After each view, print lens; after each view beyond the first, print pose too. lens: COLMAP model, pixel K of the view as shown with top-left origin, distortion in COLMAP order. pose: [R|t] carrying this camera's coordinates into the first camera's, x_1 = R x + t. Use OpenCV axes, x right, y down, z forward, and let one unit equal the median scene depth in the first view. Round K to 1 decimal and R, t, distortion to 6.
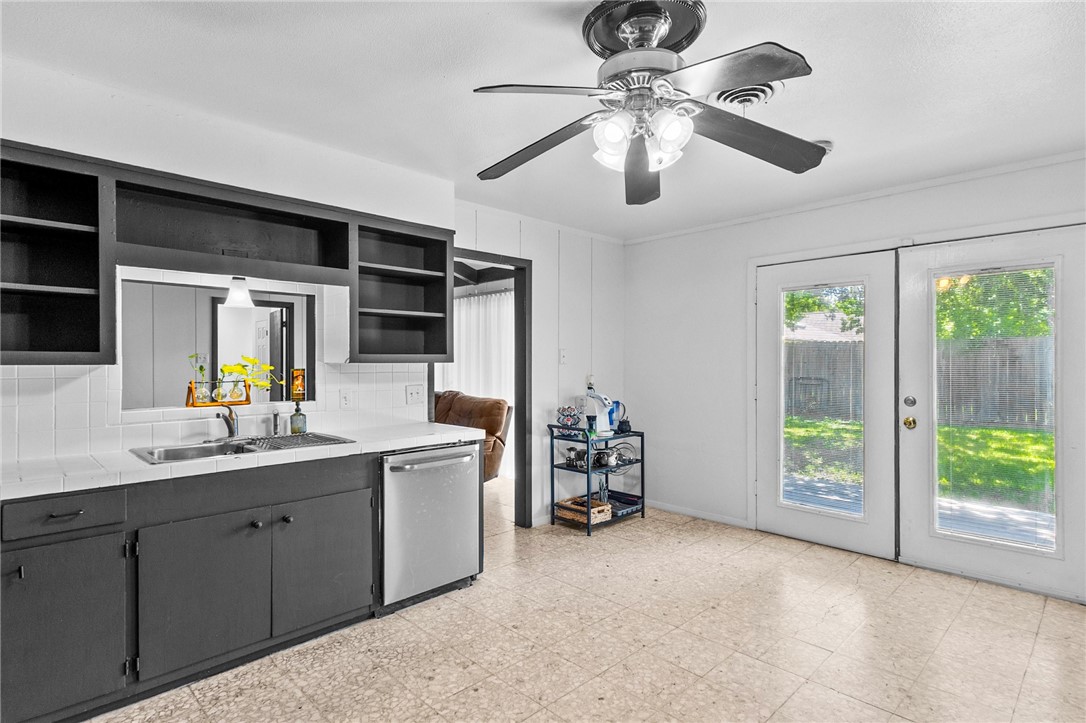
lens RADIAL K [[548.4, 0, 543.3], [0, 548.4, 366.0], [0, 0, 1]] dist [0.015117, -0.005591]
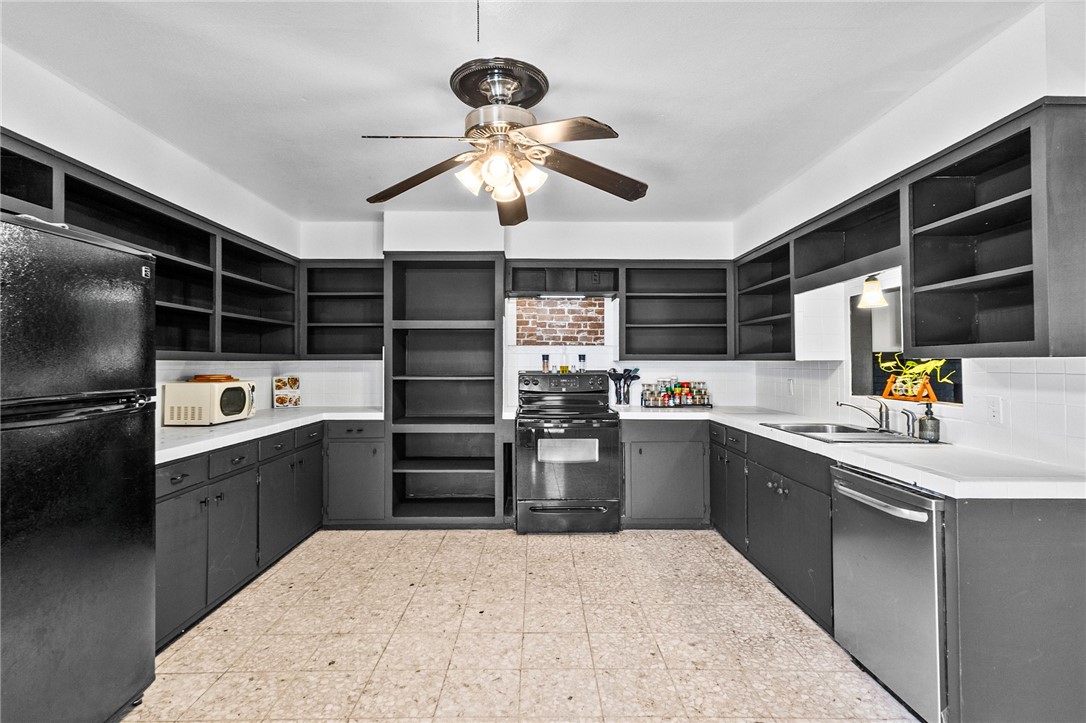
lens RADIAL K [[548.4, 0, 539.9], [0, 548.4, 353.9], [0, 0, 1]] dist [0.015117, -0.005591]
pose [[-0.691500, -0.010418, -0.722301, 0.643773], [-0.005624, 0.999943, -0.009038, -0.001471], [0.722354, -0.002187, -0.691520, 1.230258]]
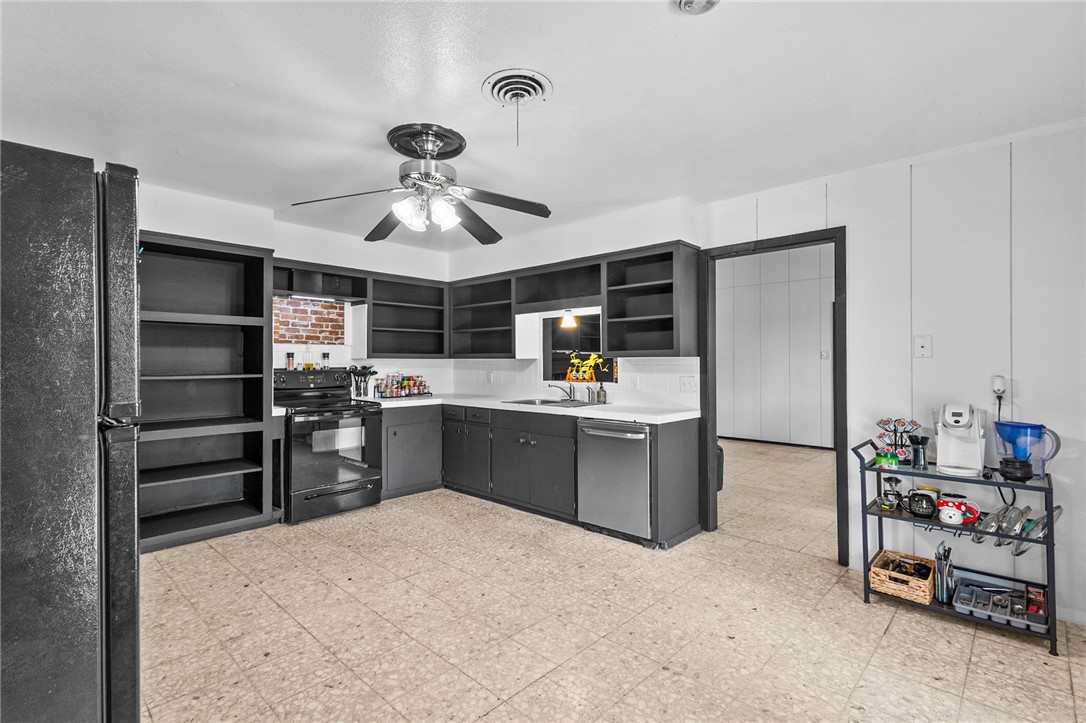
lens RADIAL K [[514.8, 0, 537.4], [0, 514.8, 356.9], [0, 0, 1]] dist [0.024746, -0.008581]
pose [[0.041418, -0.007839, -0.999111, 1.073963], [-0.007638, 0.999938, -0.008162, 0.006398], [0.999113, 0.007969, 0.041355, 0.803510]]
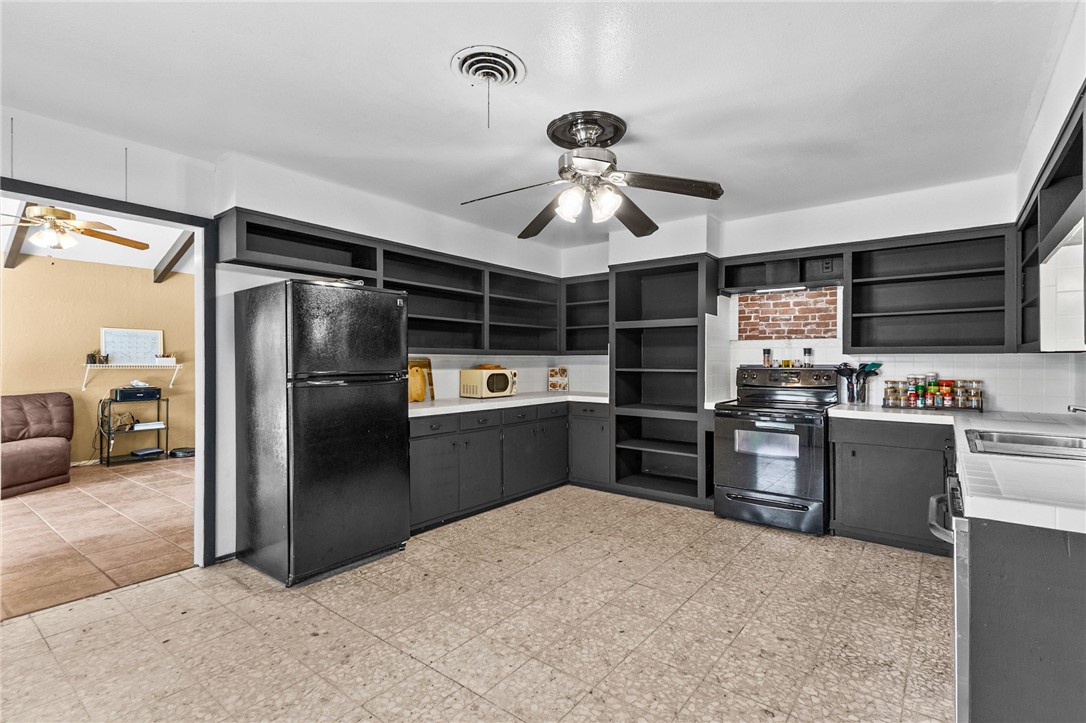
lens RADIAL K [[514.8, 0, 539.2], [0, 514.8, 365.1], [0, 0, 1]] dist [0.024746, -0.008581]
pose [[-0.991923, 0.000429, -0.126844, 0.317407], [-0.002025, 0.999813, 0.019215, 0.006150], [0.126828, 0.019317, -0.991737, 1.552789]]
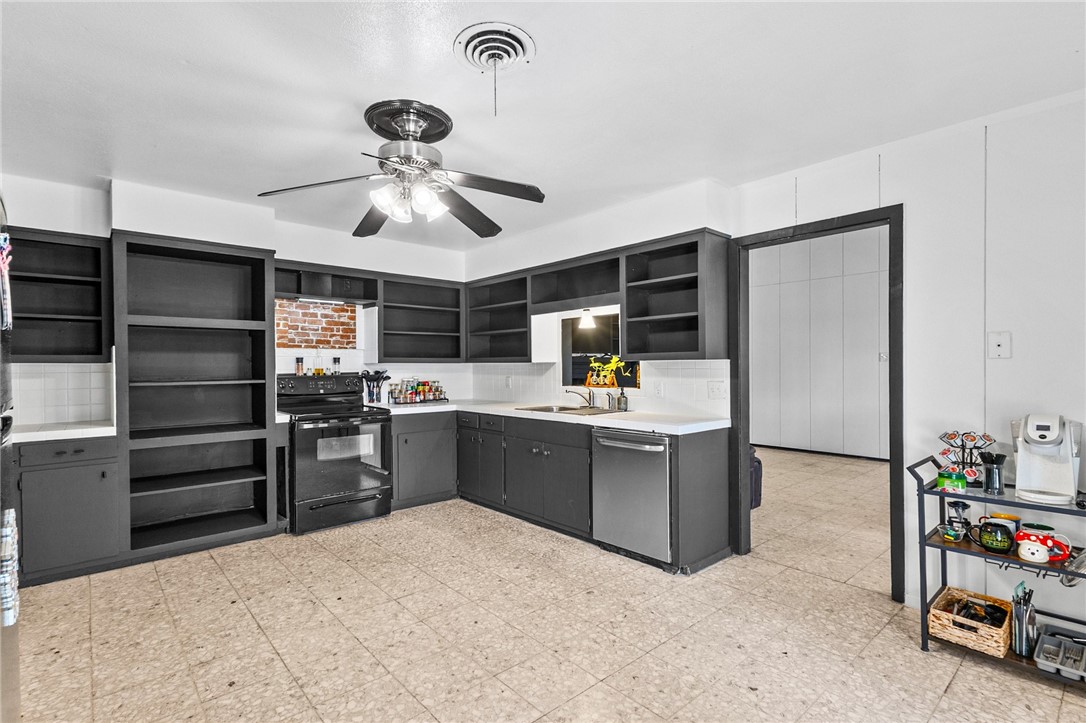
lens RADIAL K [[514.8, 0, 537.8], [0, 514.8, 370.4], [0, 0, 1]] dist [0.024746, -0.008581]
pose [[-0.046839, 0.010531, -0.998847, 0.964387], [-0.003238, 0.999938, 0.010694, 0.005941], [0.998897, 0.003735, -0.046802, 0.894740]]
